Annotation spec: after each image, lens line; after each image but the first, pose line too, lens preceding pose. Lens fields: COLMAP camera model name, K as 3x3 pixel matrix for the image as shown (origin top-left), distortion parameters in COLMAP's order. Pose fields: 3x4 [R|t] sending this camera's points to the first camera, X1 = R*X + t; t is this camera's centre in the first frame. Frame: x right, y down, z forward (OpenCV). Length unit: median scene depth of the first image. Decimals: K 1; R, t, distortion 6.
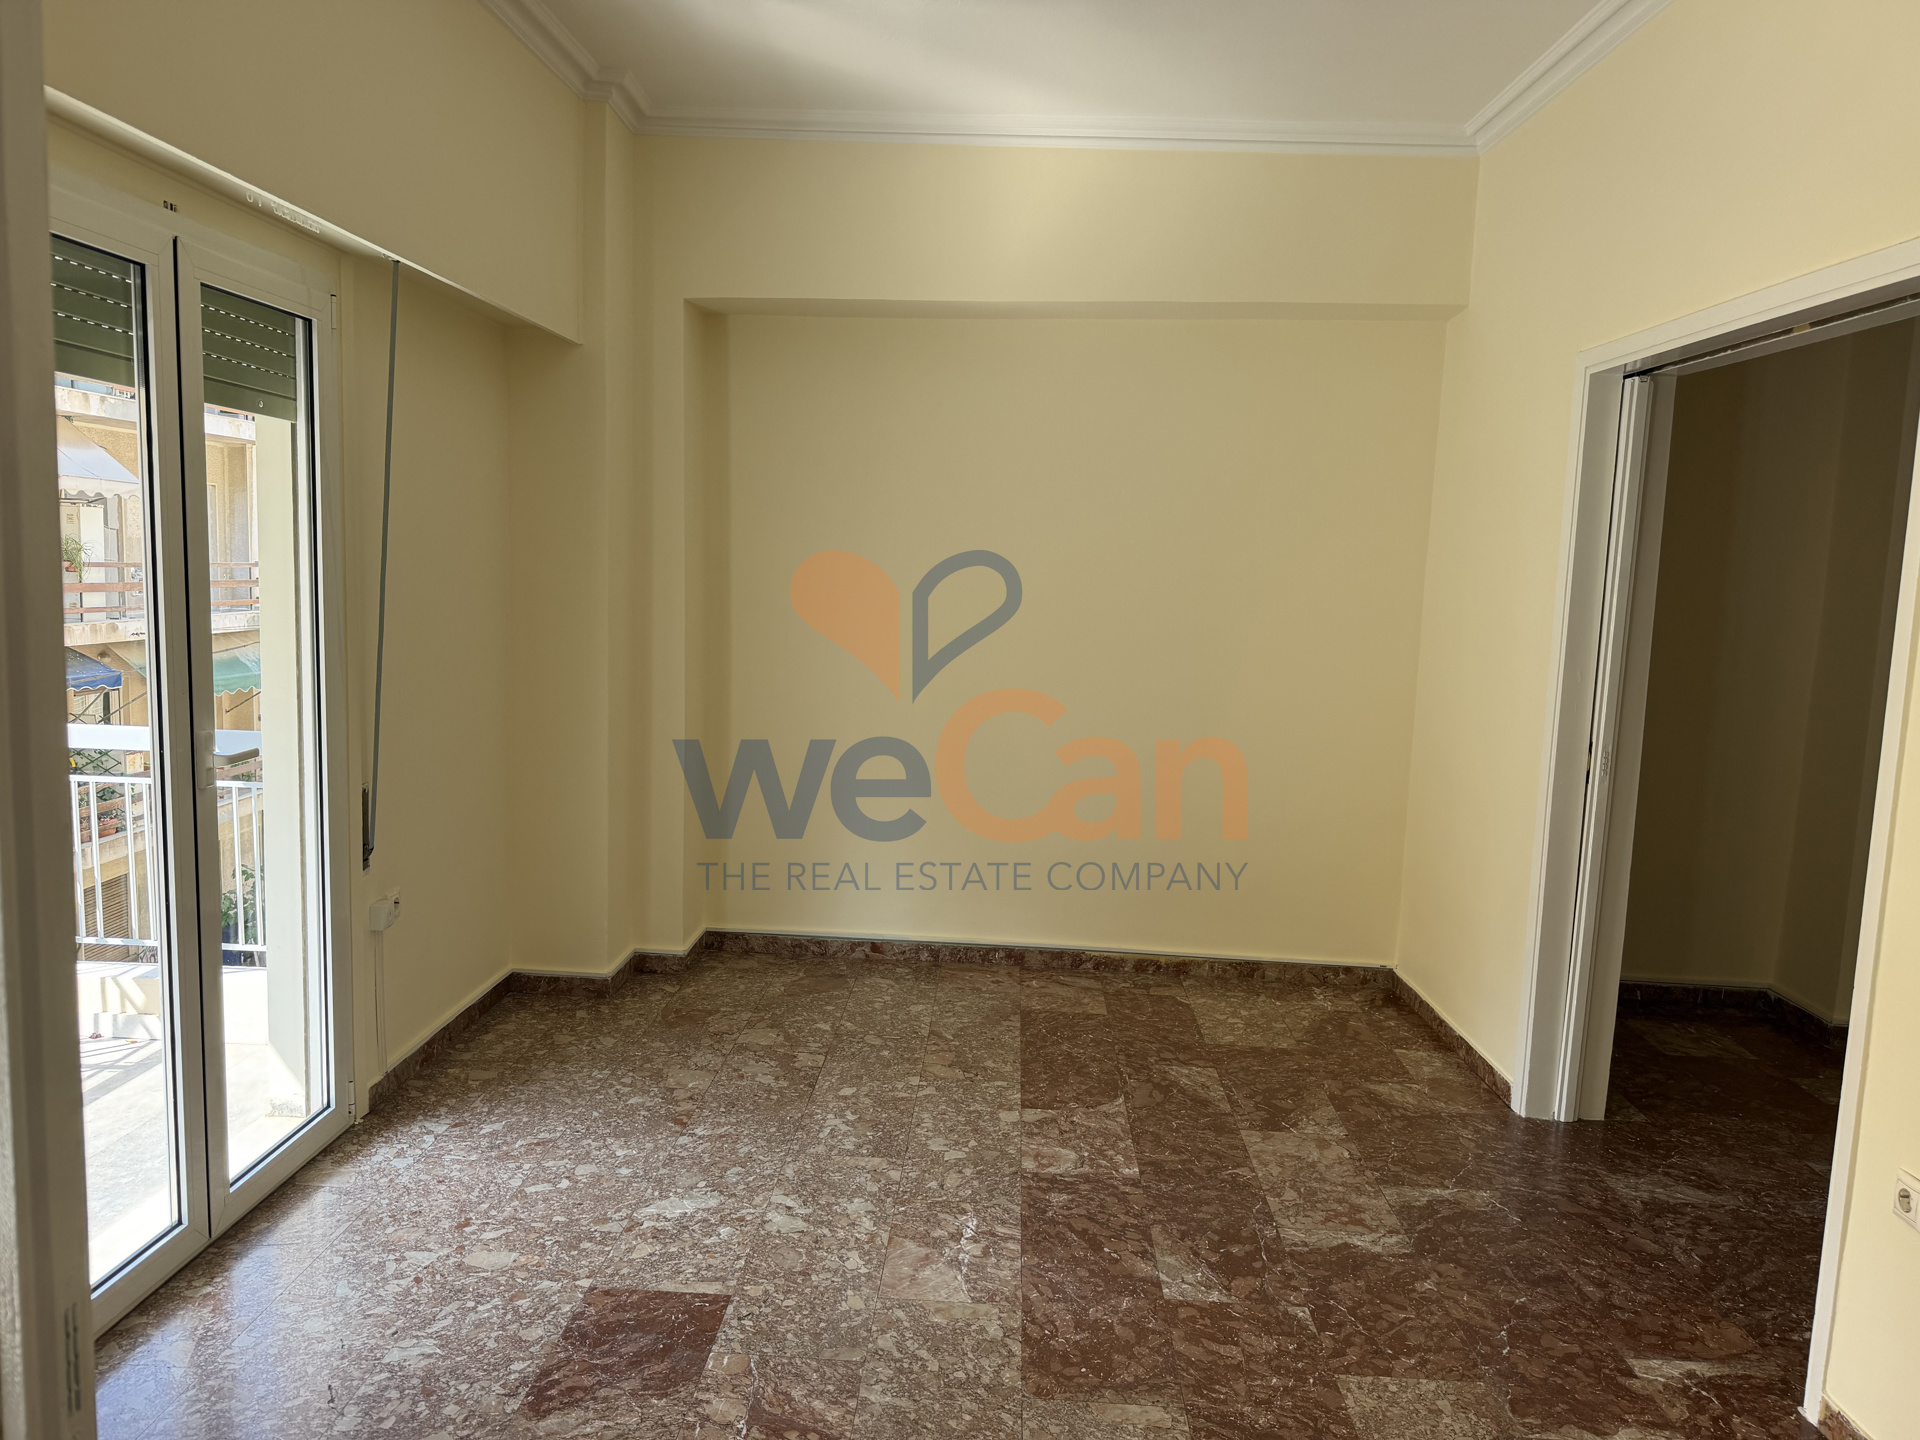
lens RADIAL K [[1356.5, 0, 966.6], [0, 1356.5, 708.3], [0, 0, 1]] dist [0.089072, -0.102889]
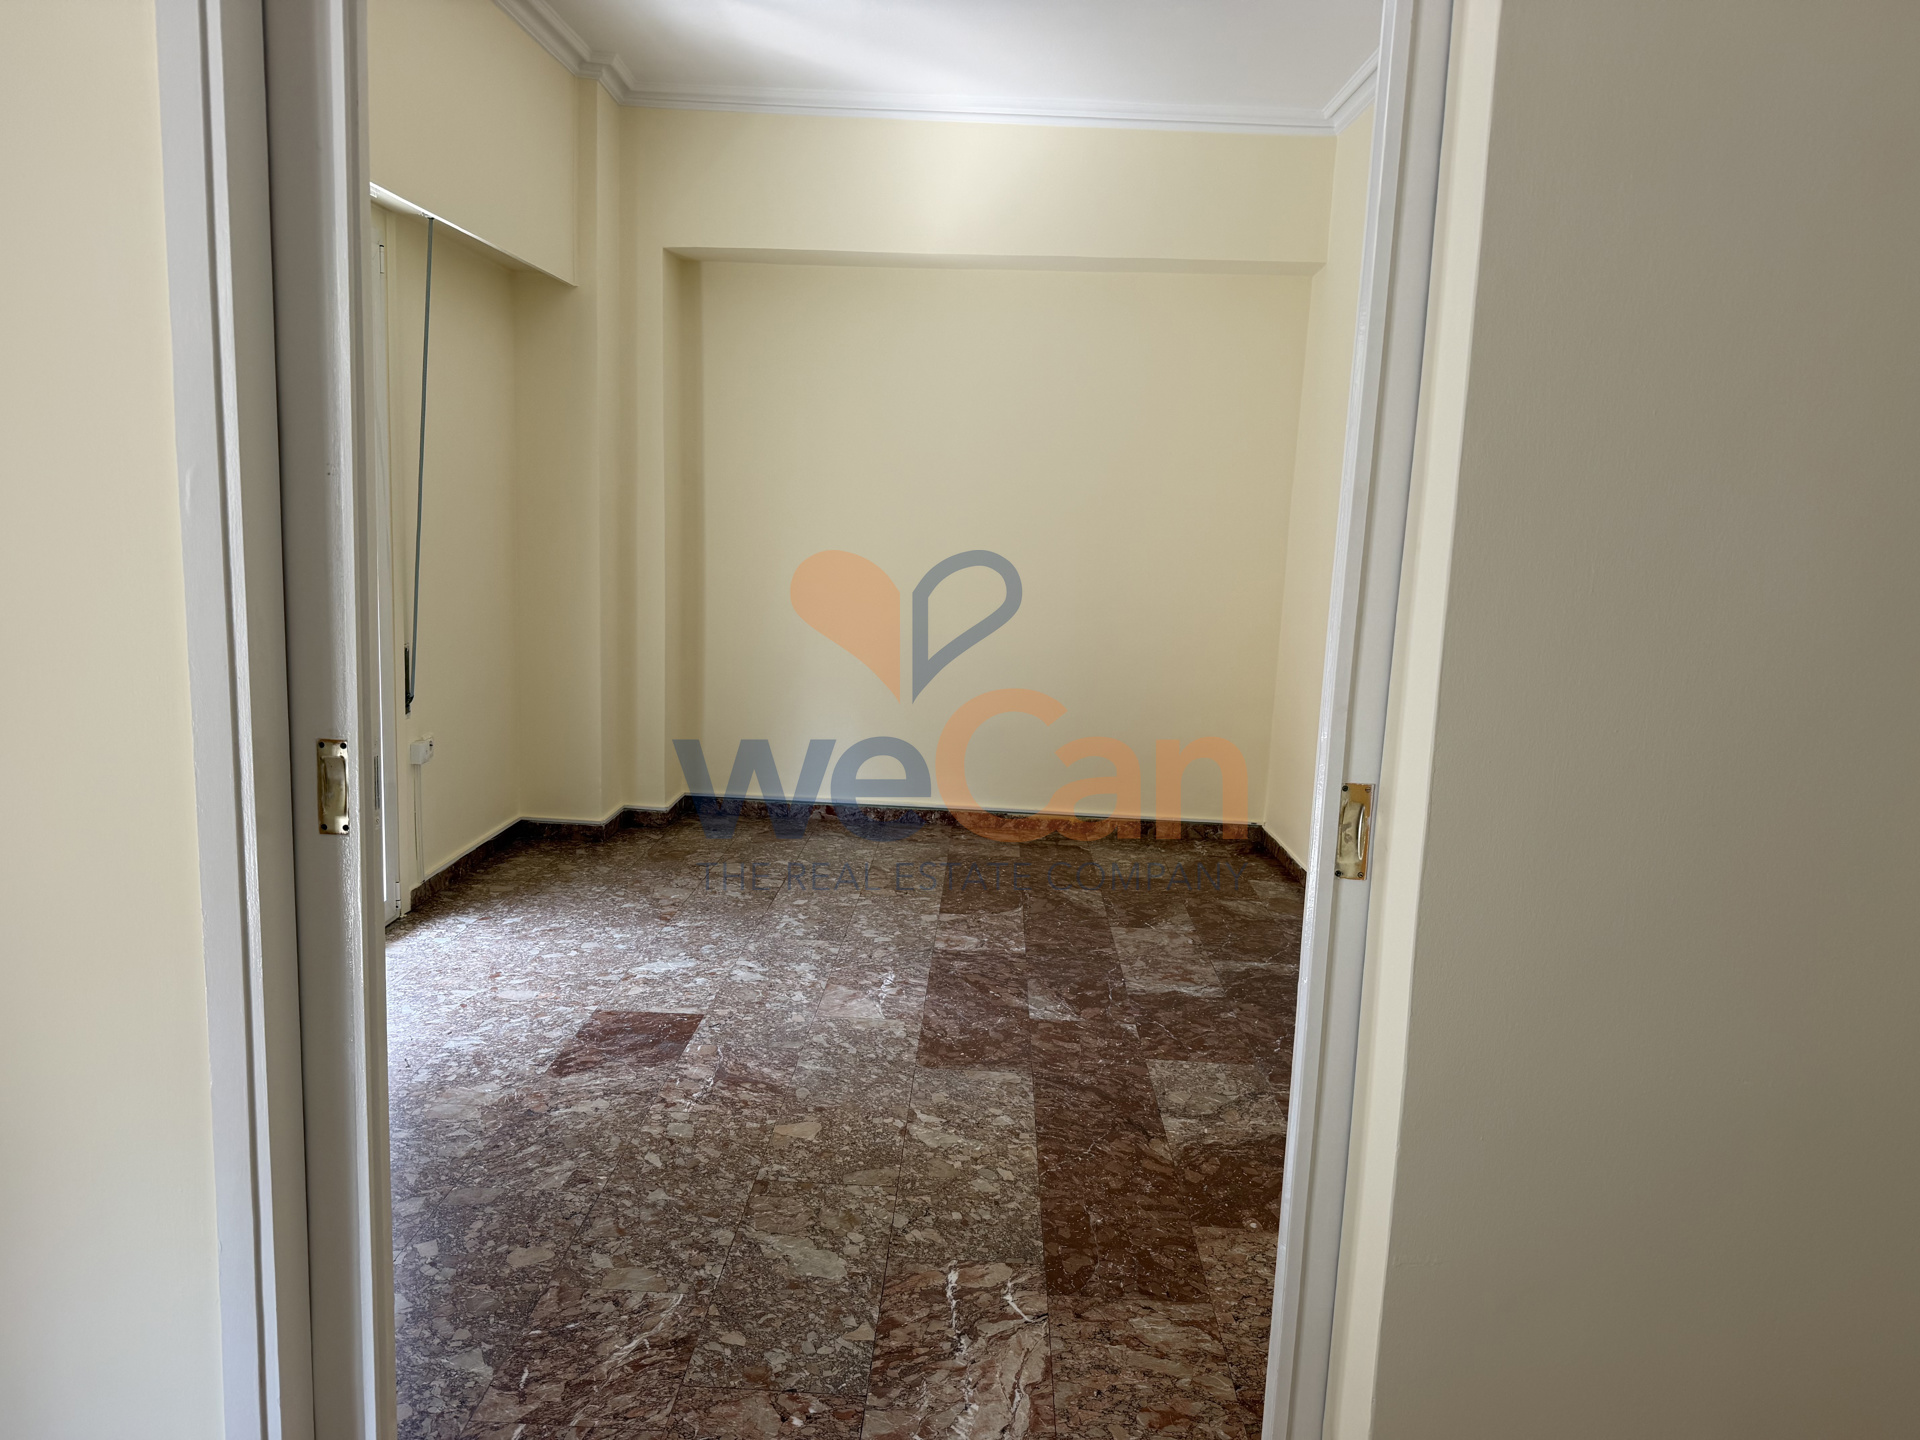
lens RADIAL K [[1356.5, 0, 997.3], [0, 1356.5, 710.6], [0, 0, 1]] dist [0.089072, -0.102889]
pose [[0.999381, 0.005781, 0.034709, 0.051388], [-0.007077, 0.999277, 0.037350, 0.063579], [-0.034468, -0.037572, 0.998699, -0.252297]]
